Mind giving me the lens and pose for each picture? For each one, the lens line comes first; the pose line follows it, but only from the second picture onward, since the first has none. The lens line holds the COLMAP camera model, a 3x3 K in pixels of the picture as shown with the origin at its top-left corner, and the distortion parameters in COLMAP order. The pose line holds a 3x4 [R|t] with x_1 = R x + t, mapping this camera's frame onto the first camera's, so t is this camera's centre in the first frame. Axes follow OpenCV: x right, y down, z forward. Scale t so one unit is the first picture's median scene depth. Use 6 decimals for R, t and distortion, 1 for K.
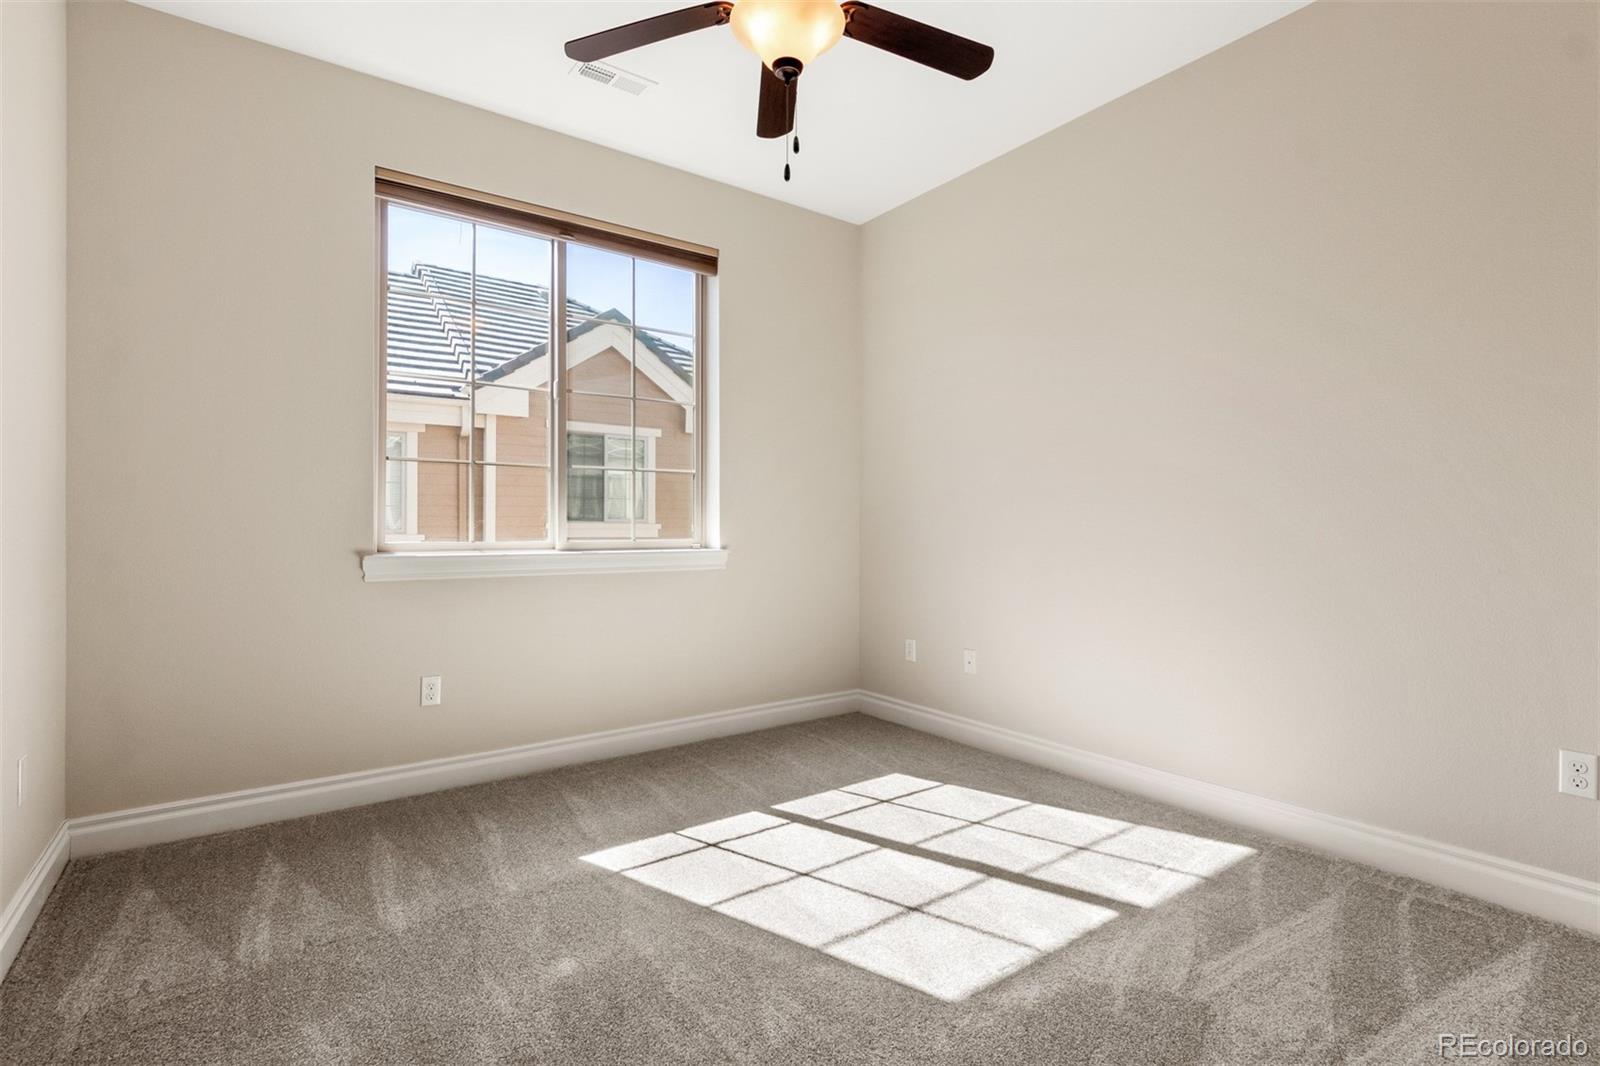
lens RADIAL K [[755.9, 0, 799.1], [0, 755.9, 536.1], [0, 0, 1]] dist [0.005199, -0.005488]
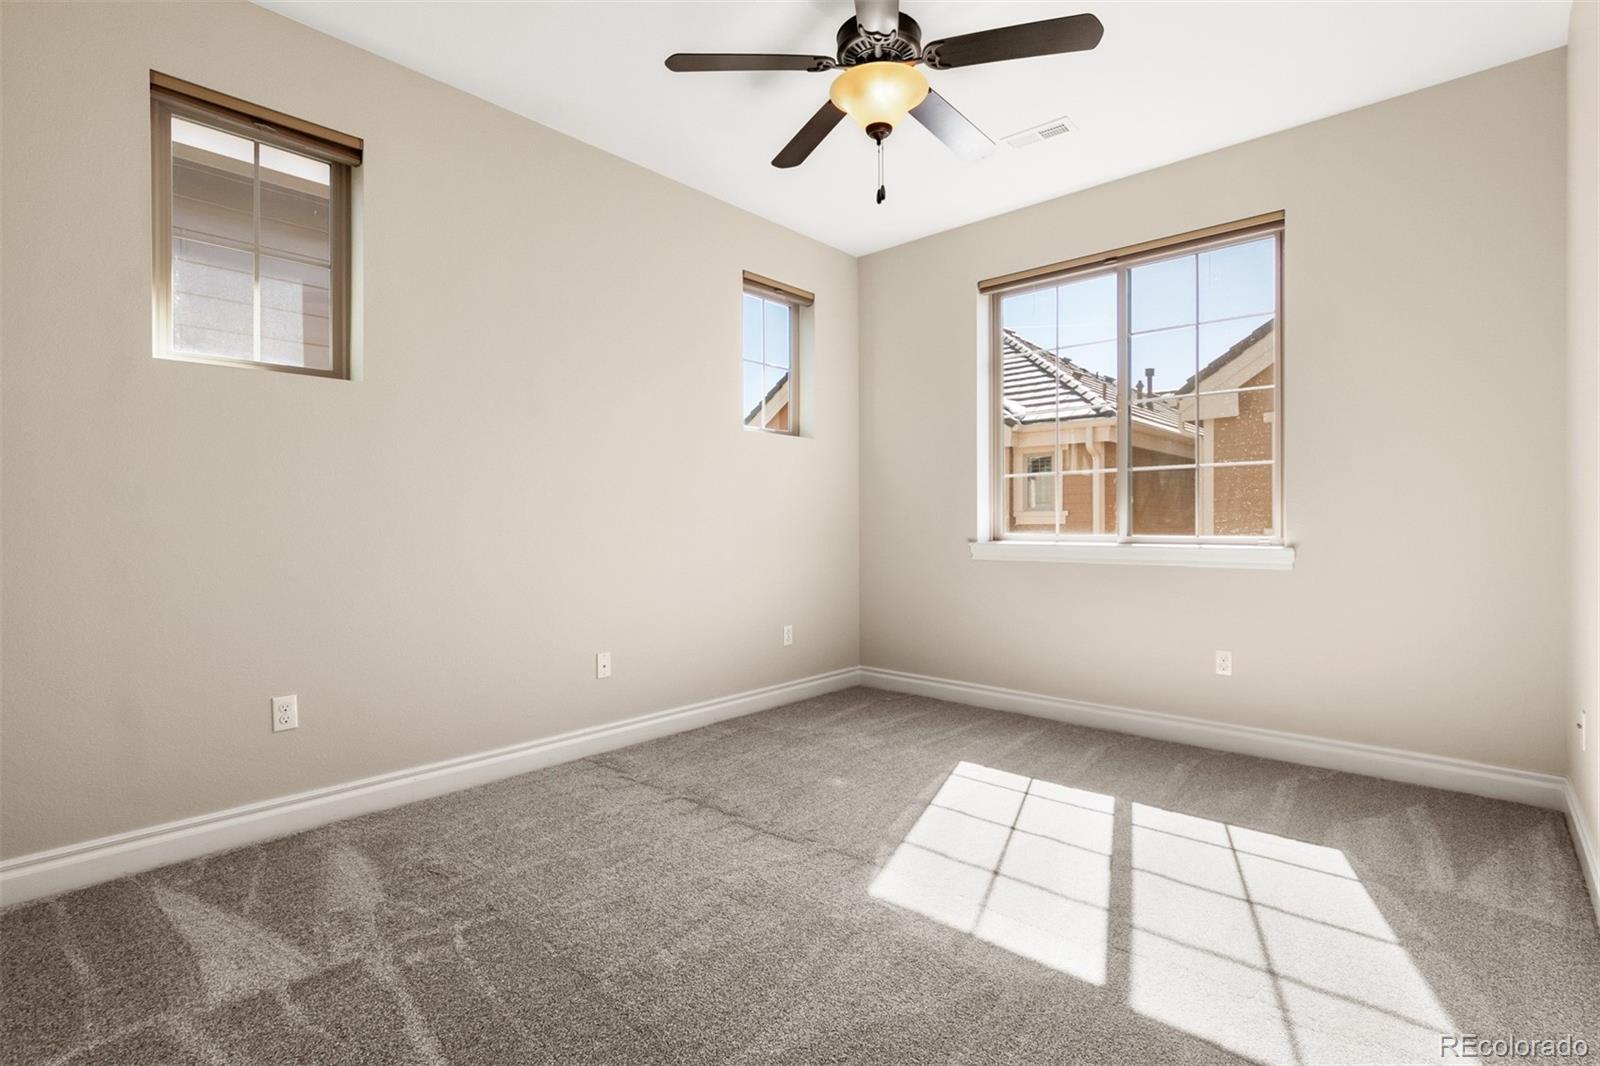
lens RADIAL K [[755.9, 0, 796.5], [0, 755.9, 529.5], [0, 0, 1]] dist [0.005199, -0.005488]
pose [[0.191516, 0.001475, -0.981488, 0.747922], [0.004119, 0.999989, 0.002306, -0.007298], [0.981481, -0.004484, 0.191508, 0.321154]]
